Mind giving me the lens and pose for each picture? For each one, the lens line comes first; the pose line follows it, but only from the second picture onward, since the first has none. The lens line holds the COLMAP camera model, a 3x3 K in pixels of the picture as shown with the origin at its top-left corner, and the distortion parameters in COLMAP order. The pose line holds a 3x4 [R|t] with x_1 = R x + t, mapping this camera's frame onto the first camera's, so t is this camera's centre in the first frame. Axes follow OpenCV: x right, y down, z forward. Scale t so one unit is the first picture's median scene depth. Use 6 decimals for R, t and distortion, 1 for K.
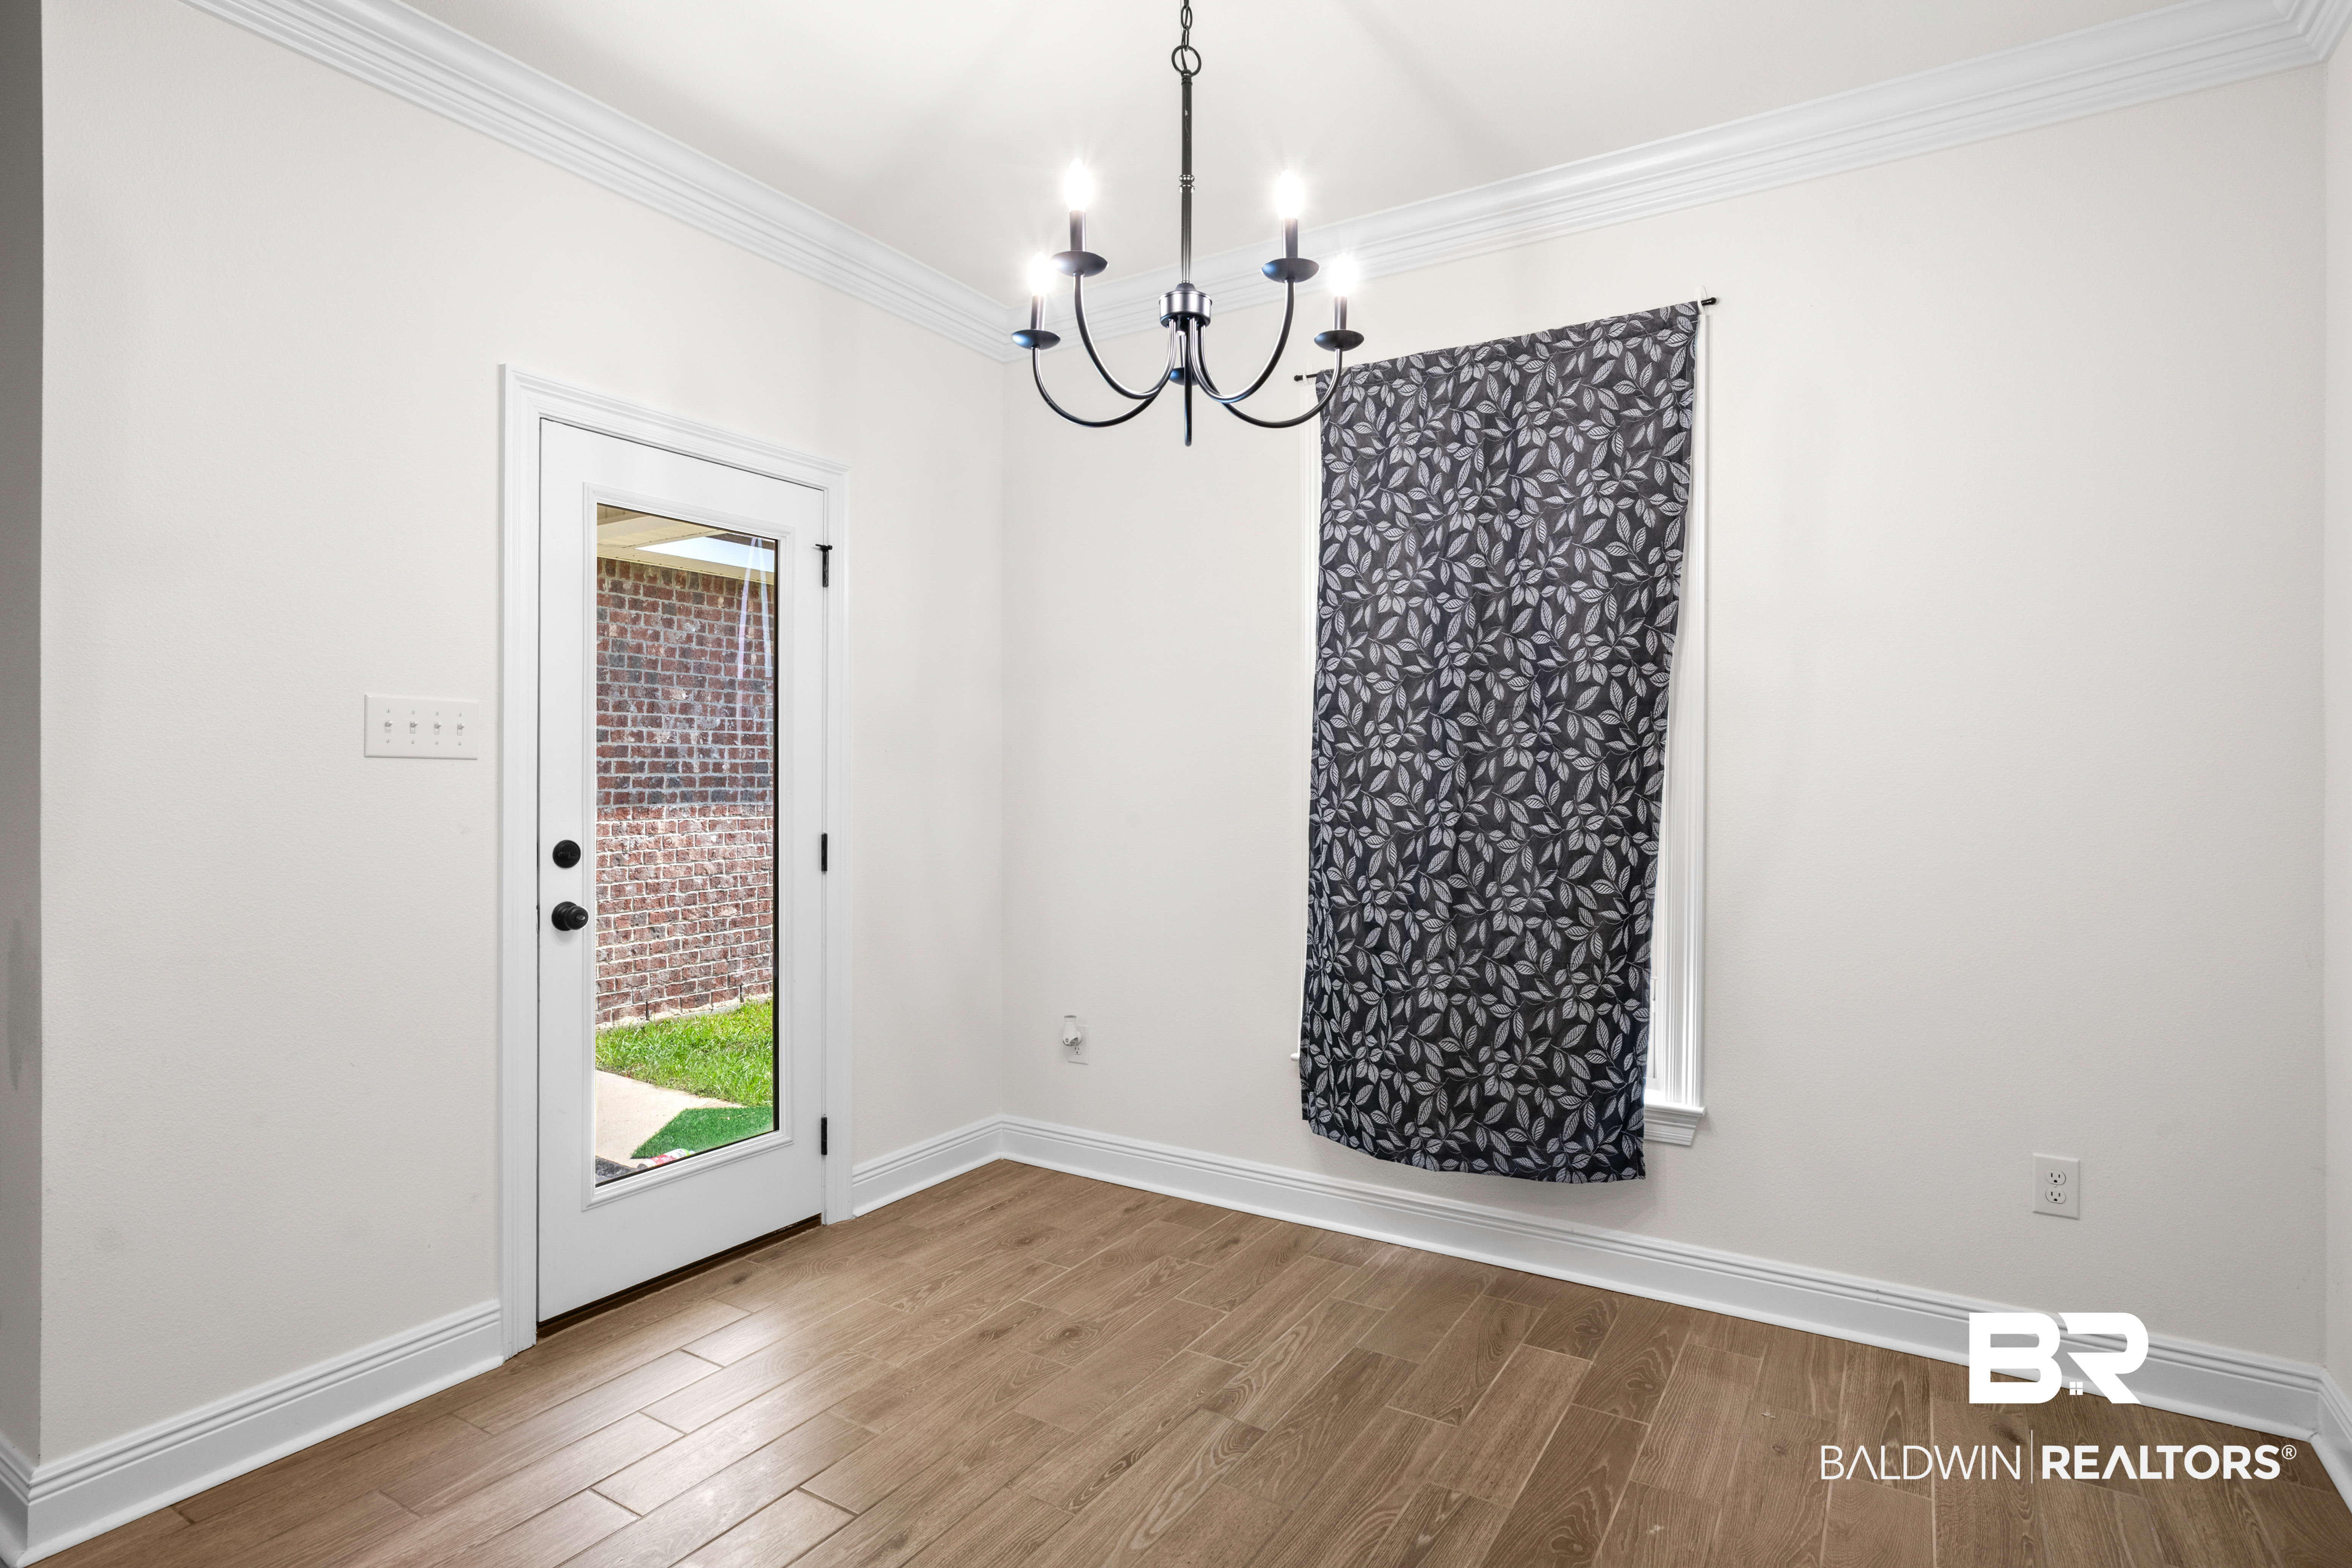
lens RADIAL K [[1185.3, 0, 1219.8], [0, 1185.3, 745.4], [0, 0, 1]] dist [-0.019232, 0.008197]
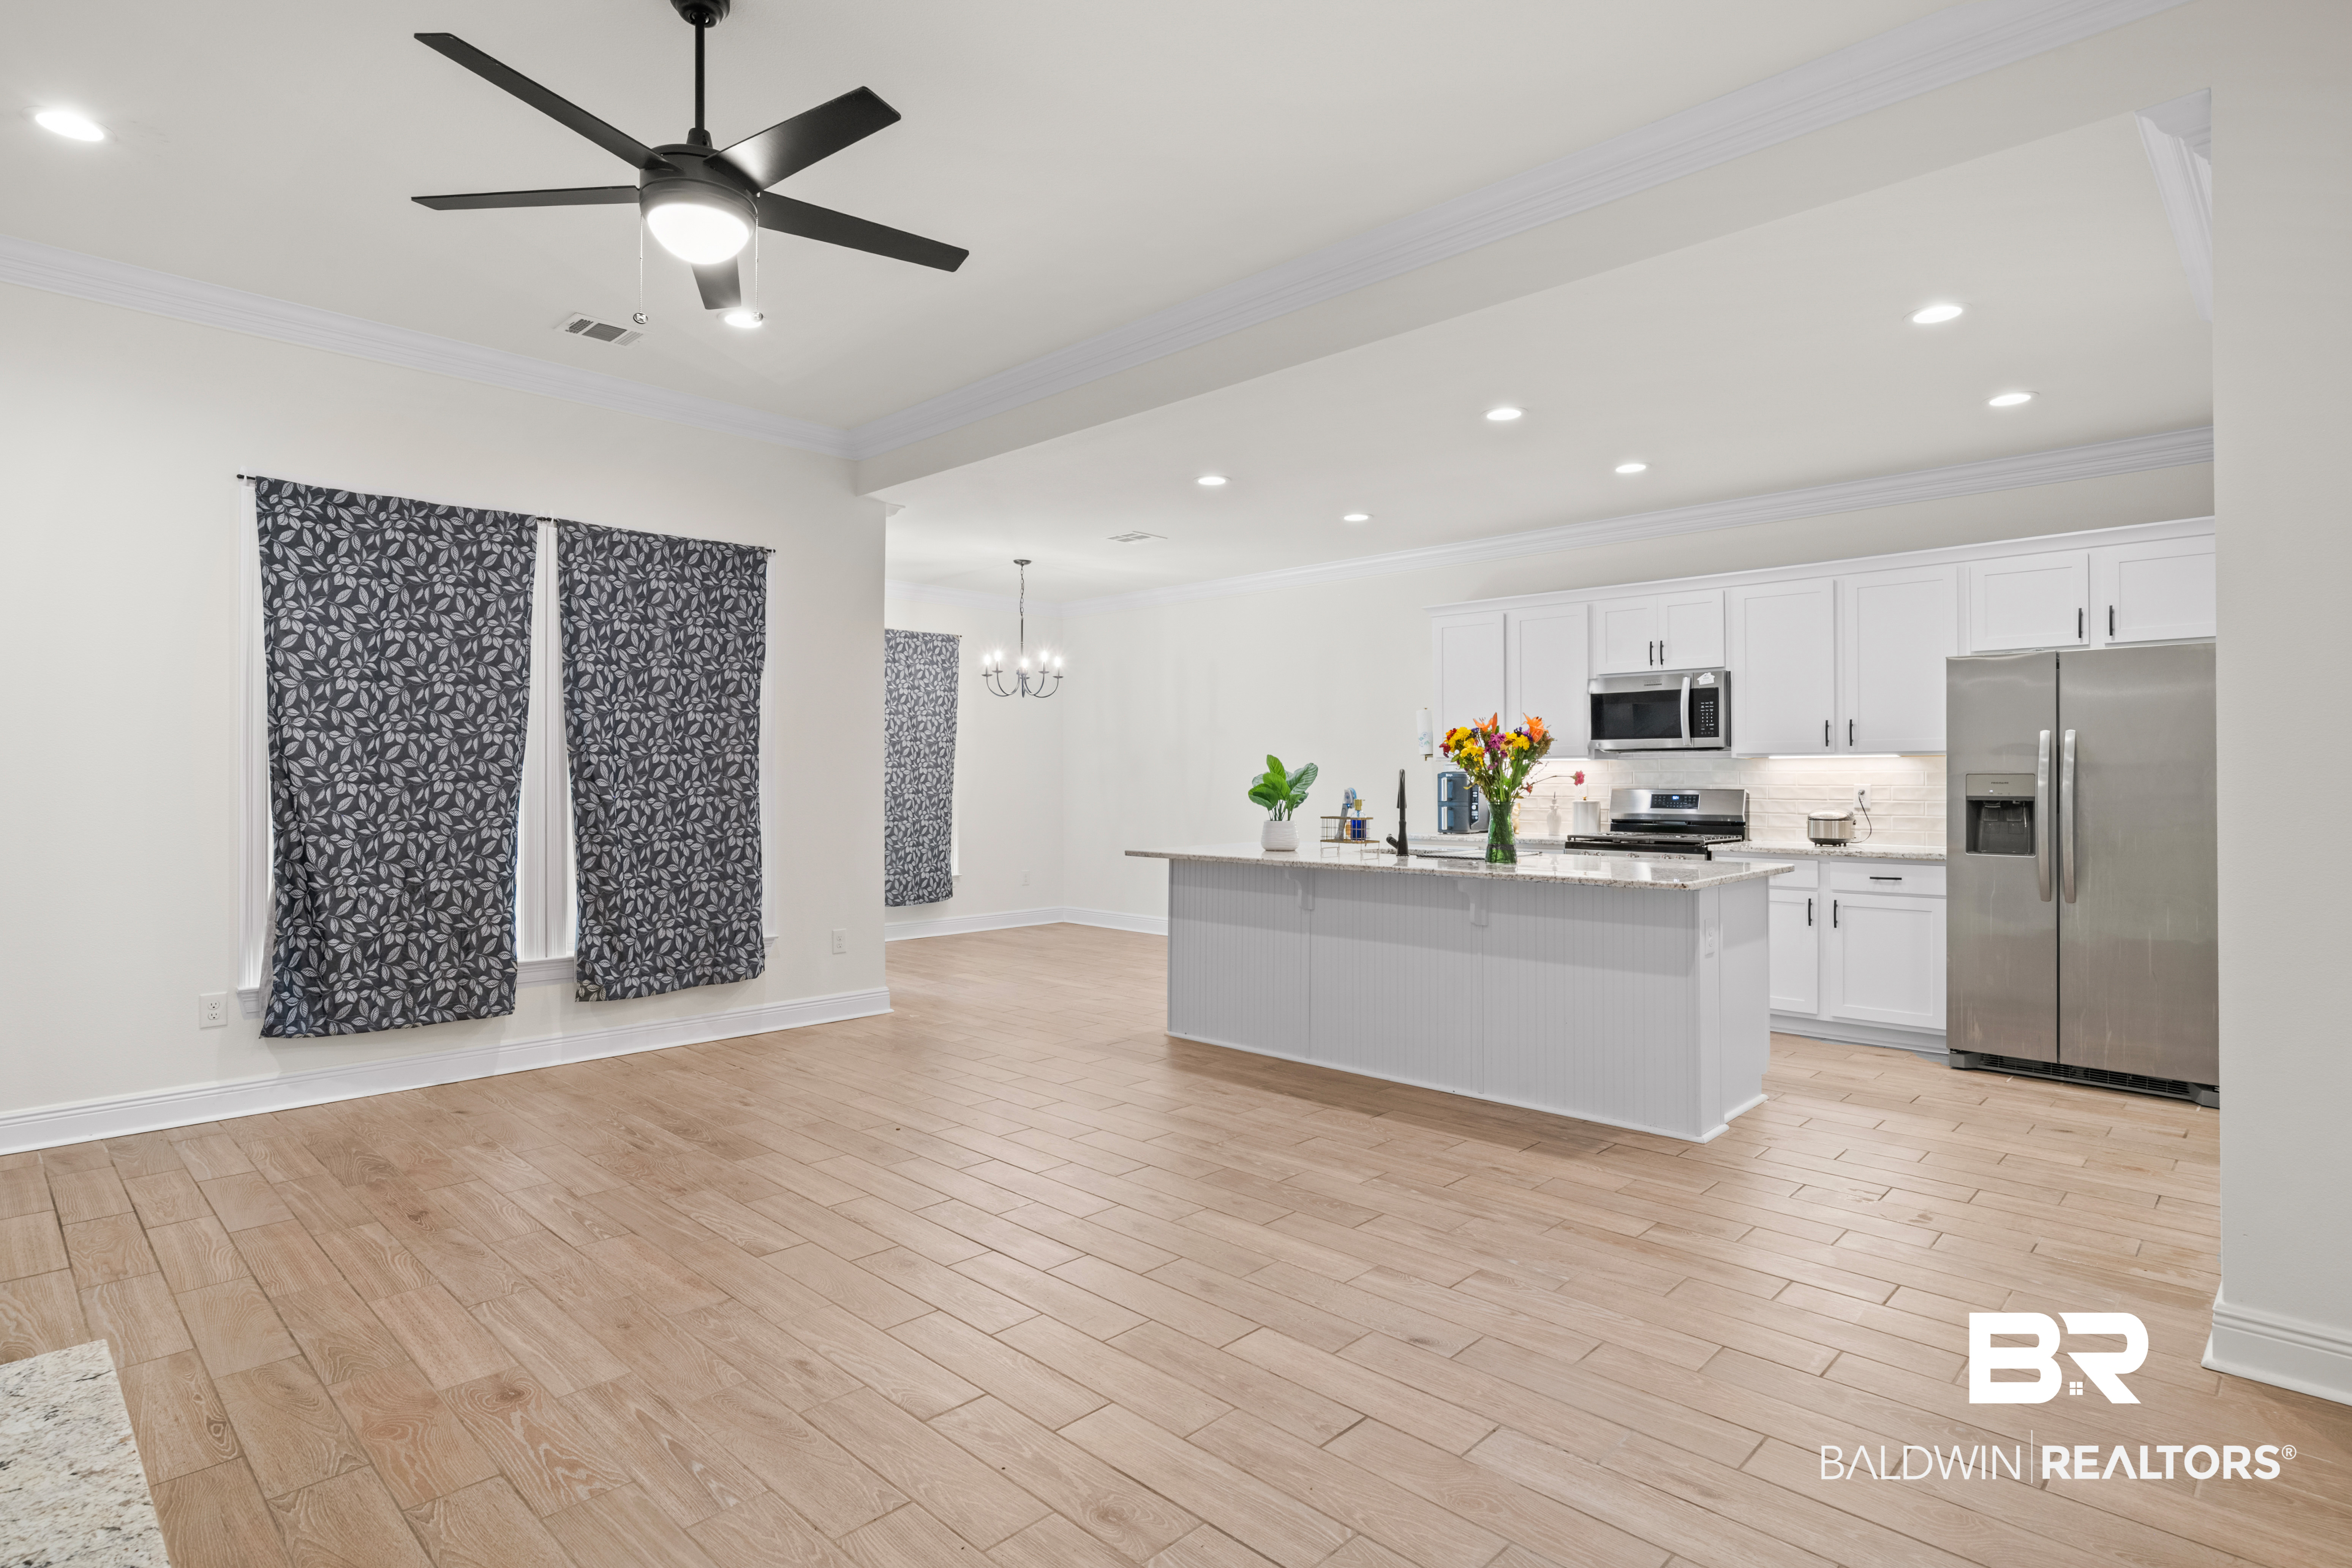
lens RADIAL K [[1185.3, 0, 1186.1], [0, 1185.3, 767.0], [0, 0, 1]] dist [-0.019232, 0.008197]
pose [[0.223628, 0.018977, 0.974490, -2.694199], [0.000024, 0.999810, -0.019476, 0.064362], [-0.974675, 0.004379, 0.223585, -0.380513]]
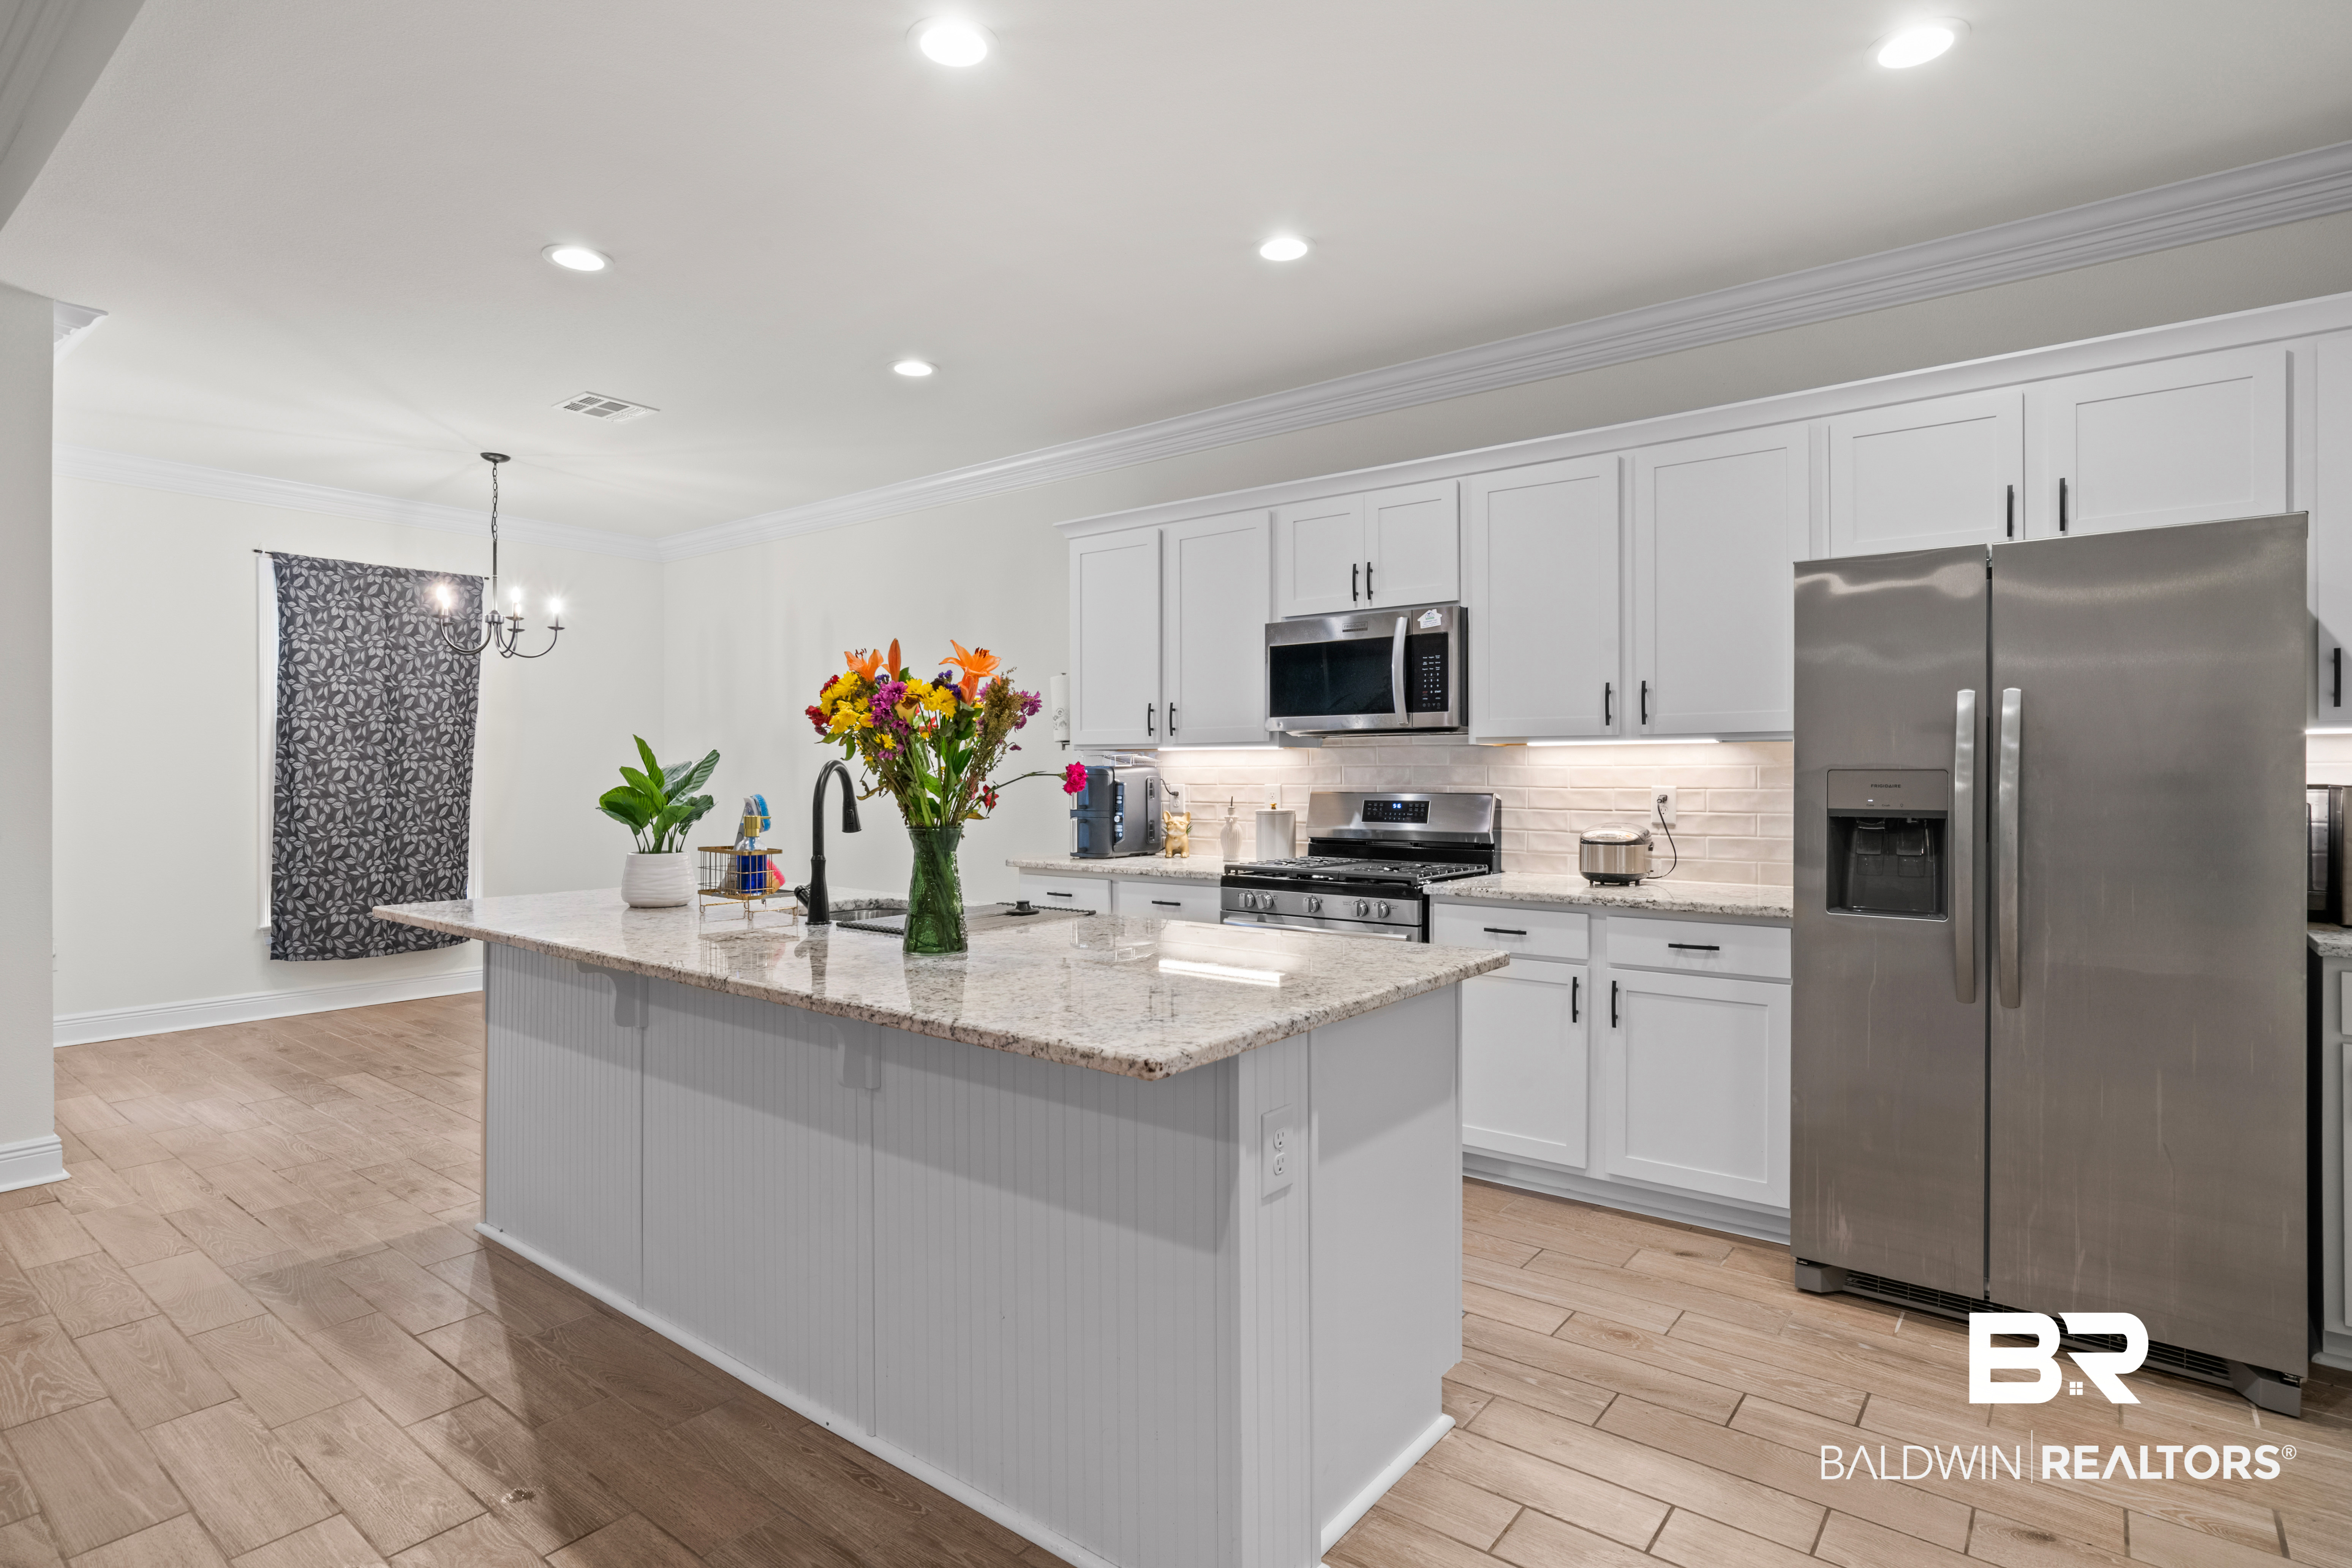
lens RADIAL K [[1185.3, 0, 1175.9], [0, 1185.3, 775.7], [0, 0, 1]] dist [-0.019232, 0.008197]
pose [[0.121414, 0.009330, 0.992558, -1.783761], [0.000563, 0.999955, -0.009468, 0.054809], [-0.992602, 0.001708, 0.121404, -0.695035]]
